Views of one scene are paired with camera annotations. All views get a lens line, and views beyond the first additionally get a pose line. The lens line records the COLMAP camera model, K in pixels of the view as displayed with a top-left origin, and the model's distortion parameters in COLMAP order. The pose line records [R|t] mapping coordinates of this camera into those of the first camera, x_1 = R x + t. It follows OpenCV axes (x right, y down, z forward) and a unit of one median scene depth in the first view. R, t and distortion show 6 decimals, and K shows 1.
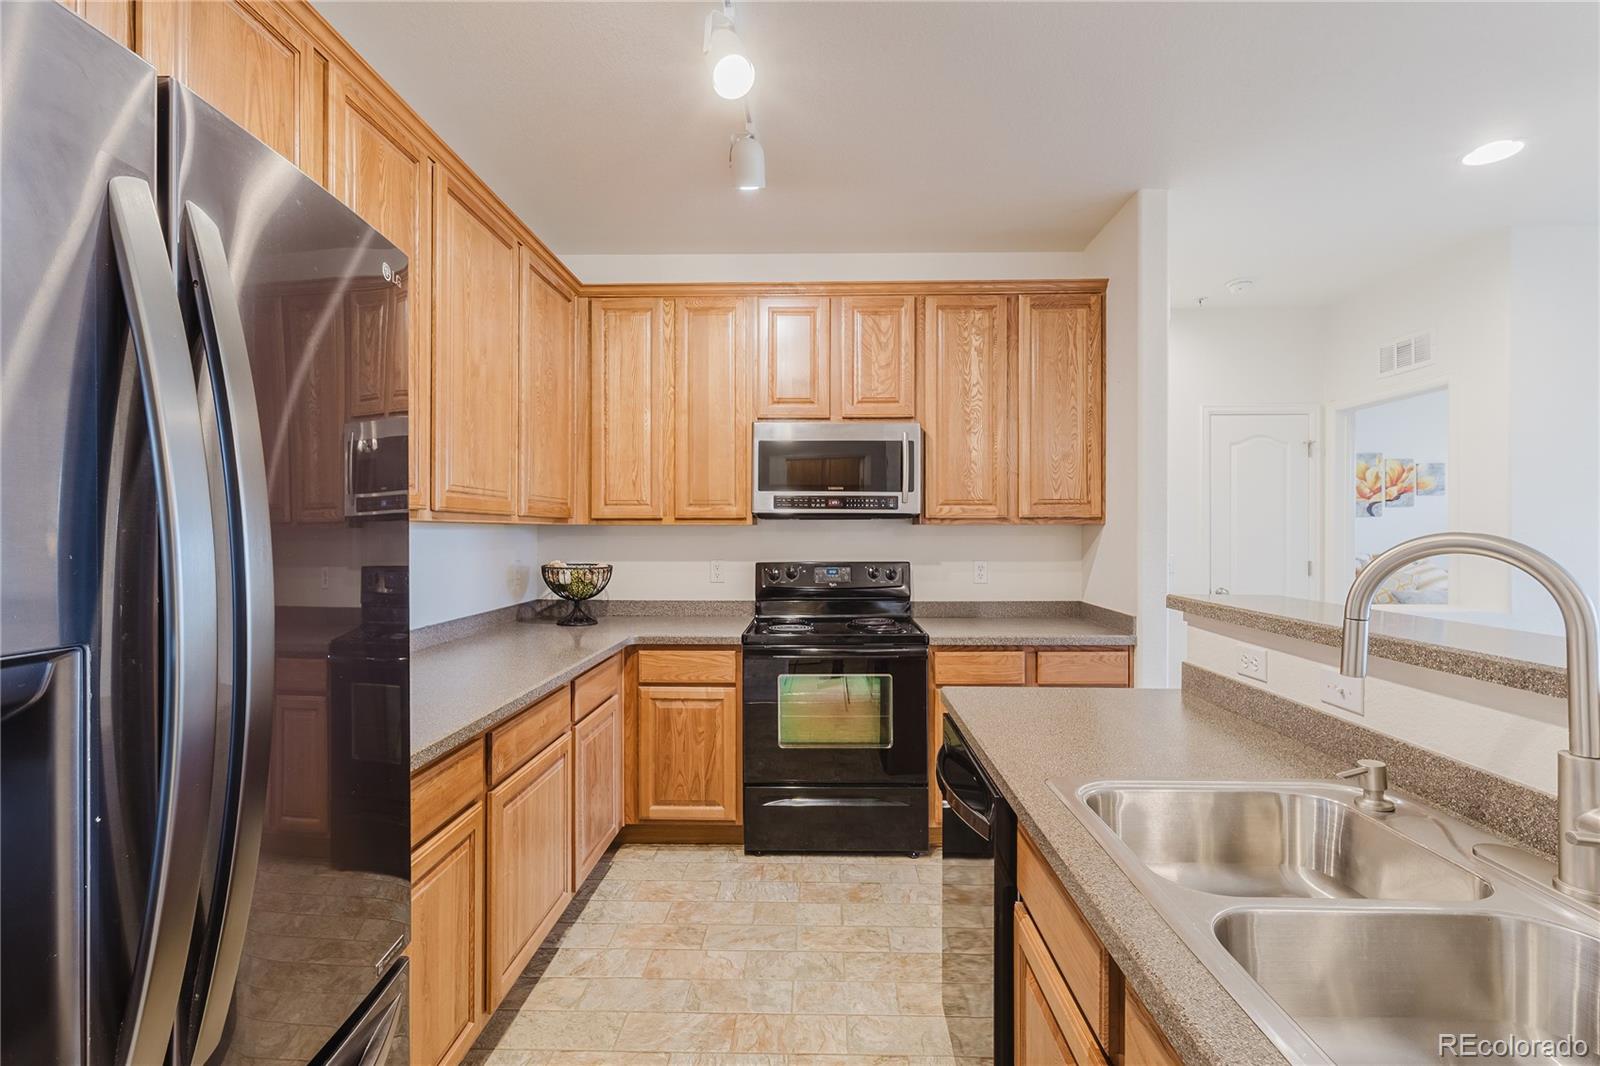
lens RADIAL K [[731.3, 0, 811.1], [0, 731.3, 530.5], [0, 0, 1]] dist [0.003194, 0.000219]
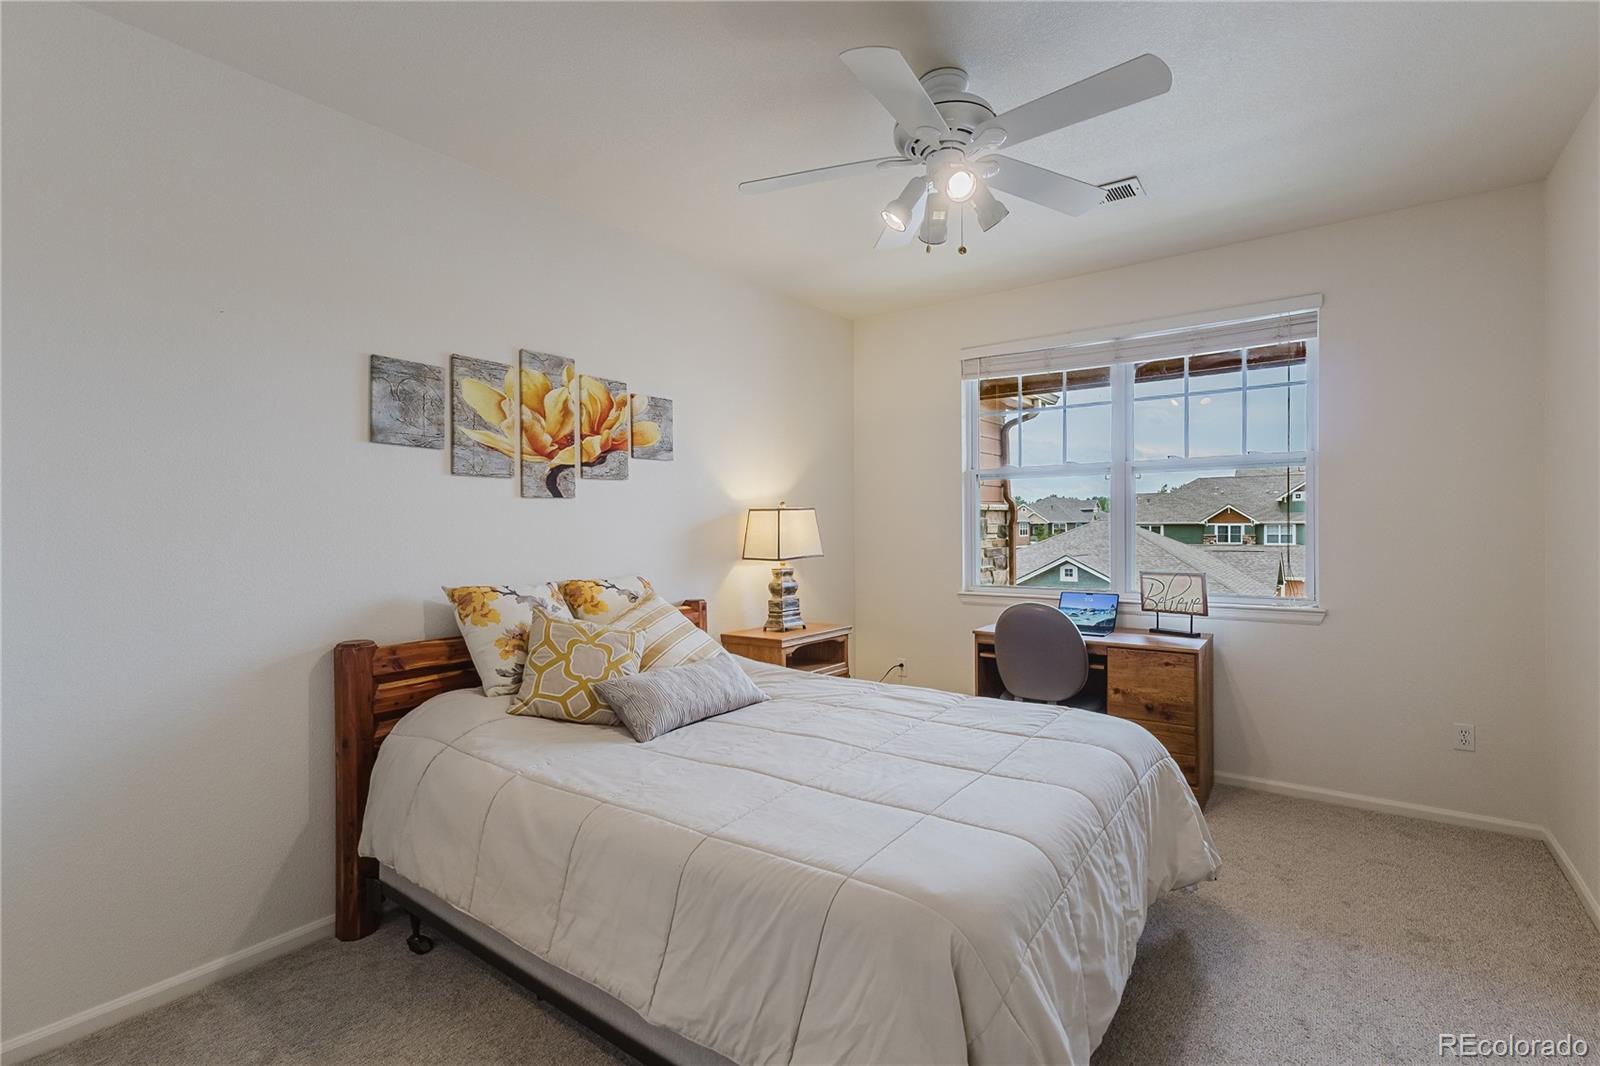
lens RADIAL K [[731.3, 0, 808.2], [0, 731.3, 530.4], [0, 0, 1]] dist [0.003194, 0.000219]
pose [[0.571250, -0.003909, 0.820767, 0.986403], [0.000371, 0.999990, 0.004505, -0.001284], [-0.820776, -0.002269, 0.571246, 1.253169]]
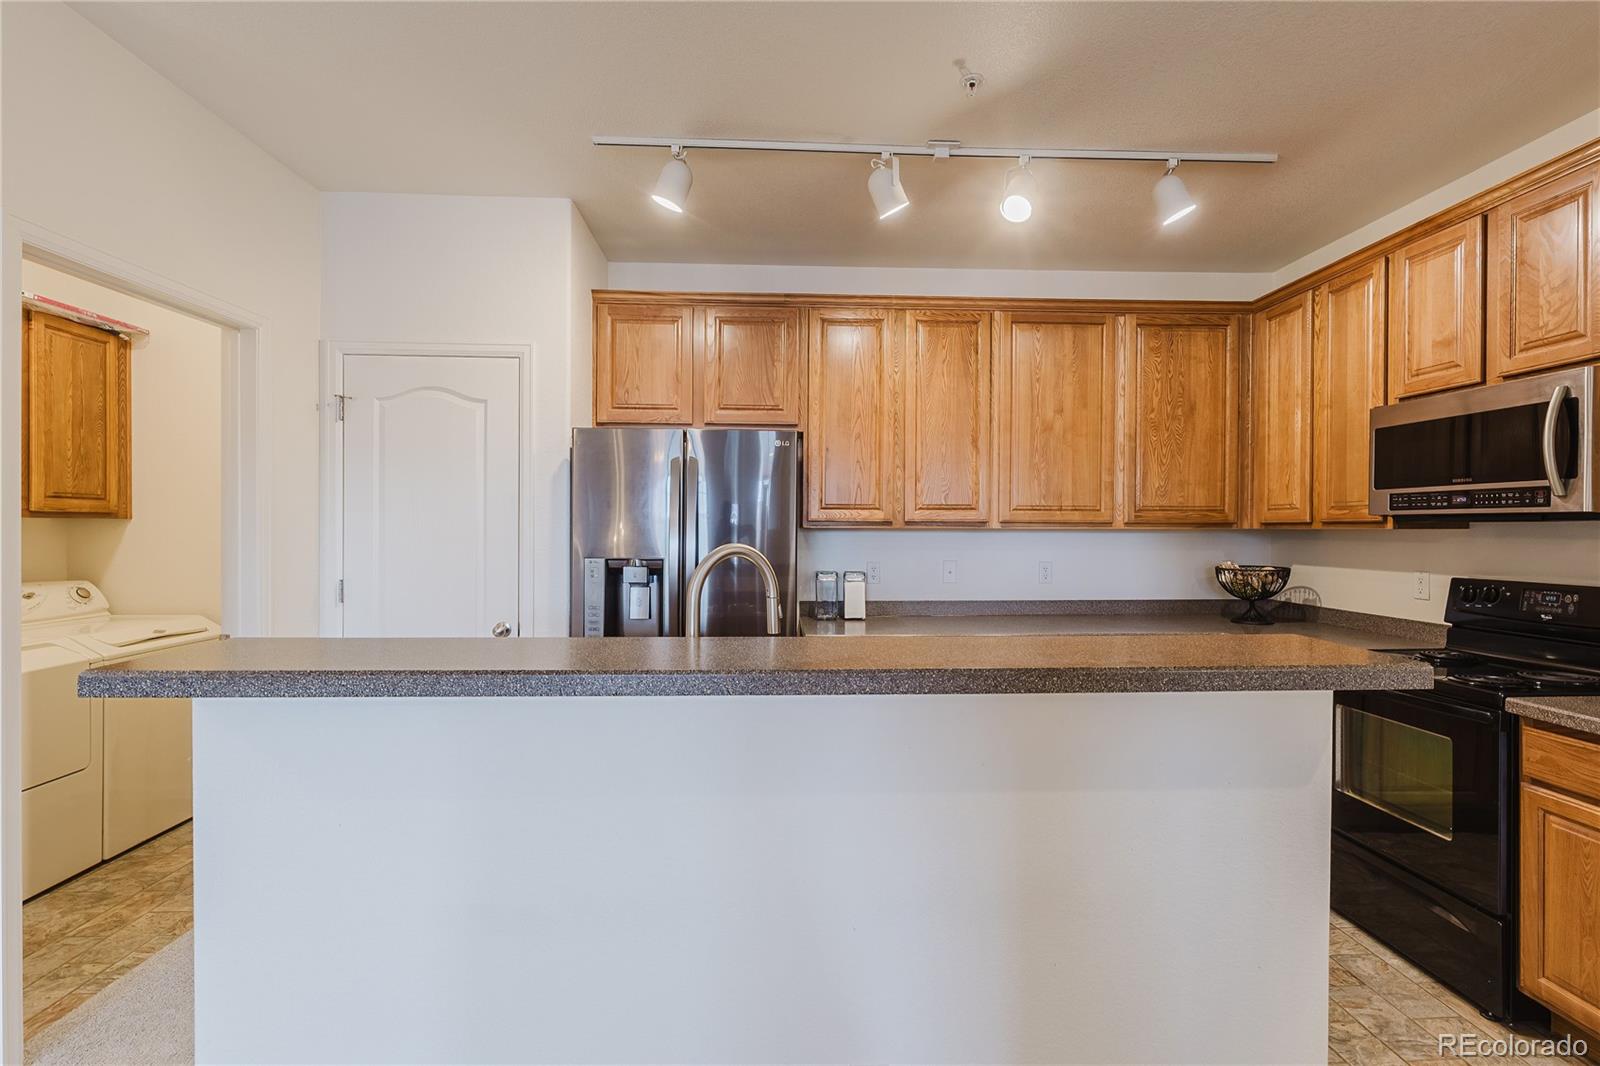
lens RADIAL K [[731.3, 0, 803.5], [0, 731.3, 535.0], [0, 0, 1]] dist [0.003194, 0.000219]
pose [[0.071222, 0.009062, -0.997419, 0.690576], [0.002790, 0.999953, 0.009285, -0.010931], [0.997457, -0.003444, 0.071193, 0.276461]]
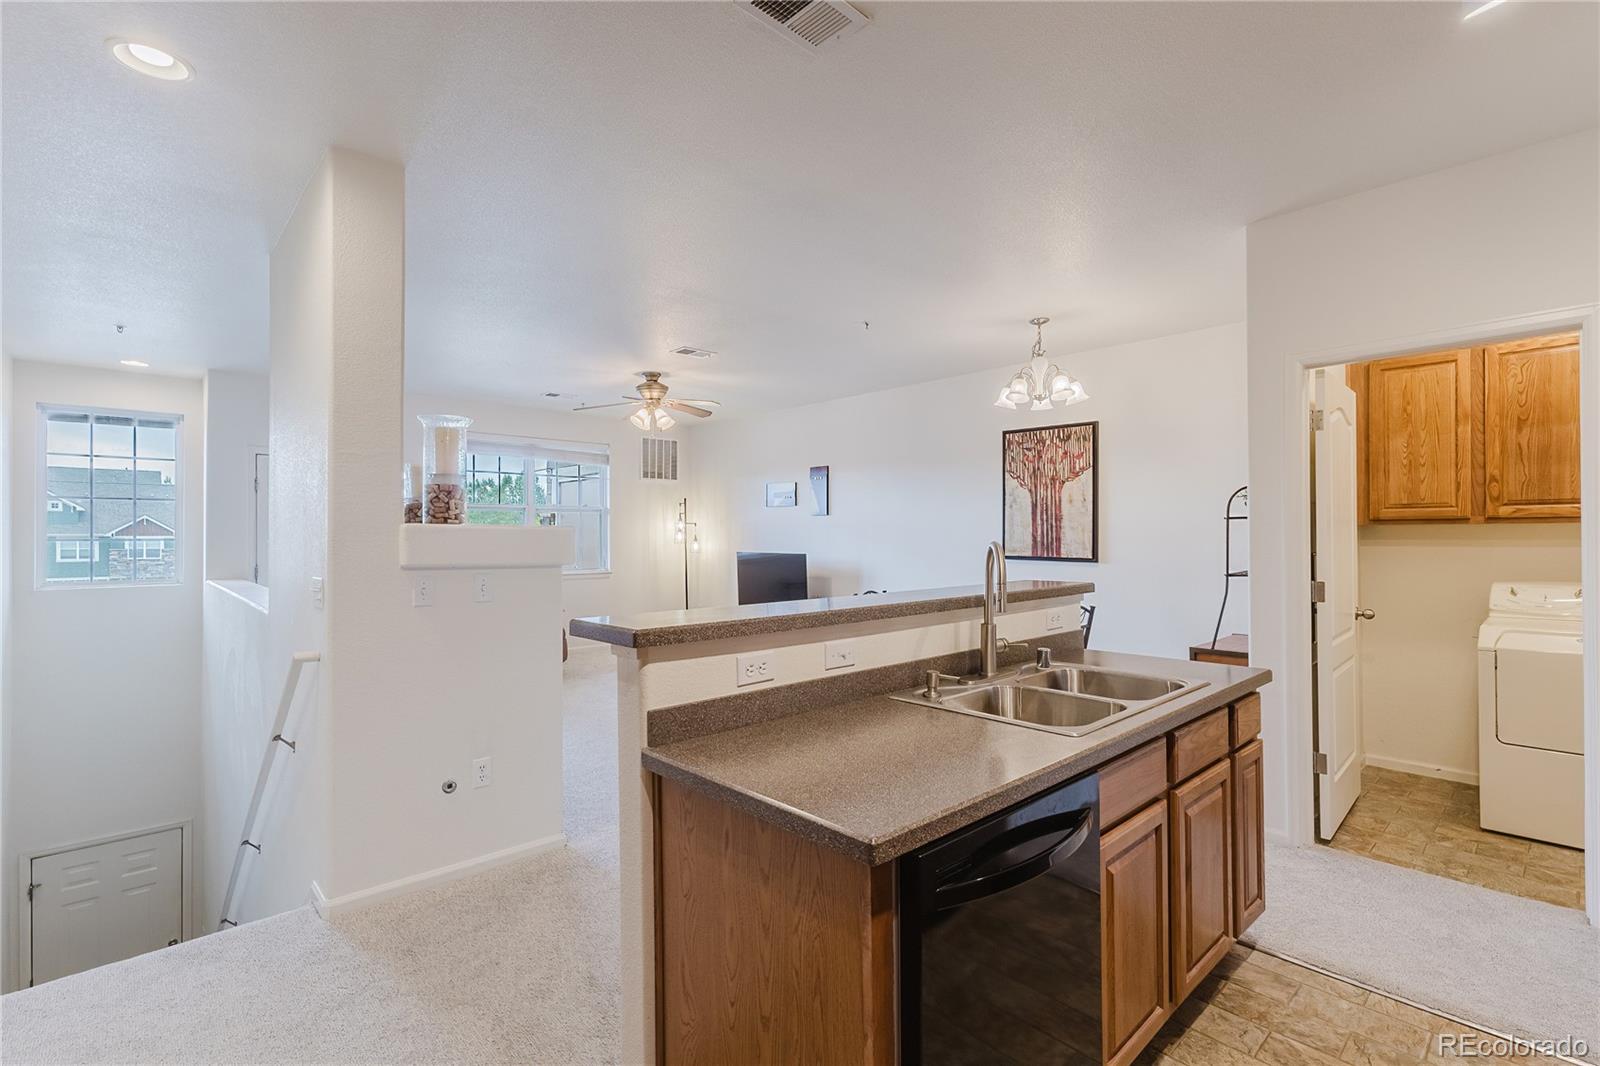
lens RADIAL K [[731.3, 0, 803.6], [0, 731.3, 535.2], [0, 0, 1]] dist [0.003194, 0.000219]
pose [[-0.700910, 0.005030, 0.713232, -0.099051], [0.000409, 0.999978, -0.006651, -0.002494], [-0.713250, -0.004370, -0.700897, 0.829237]]
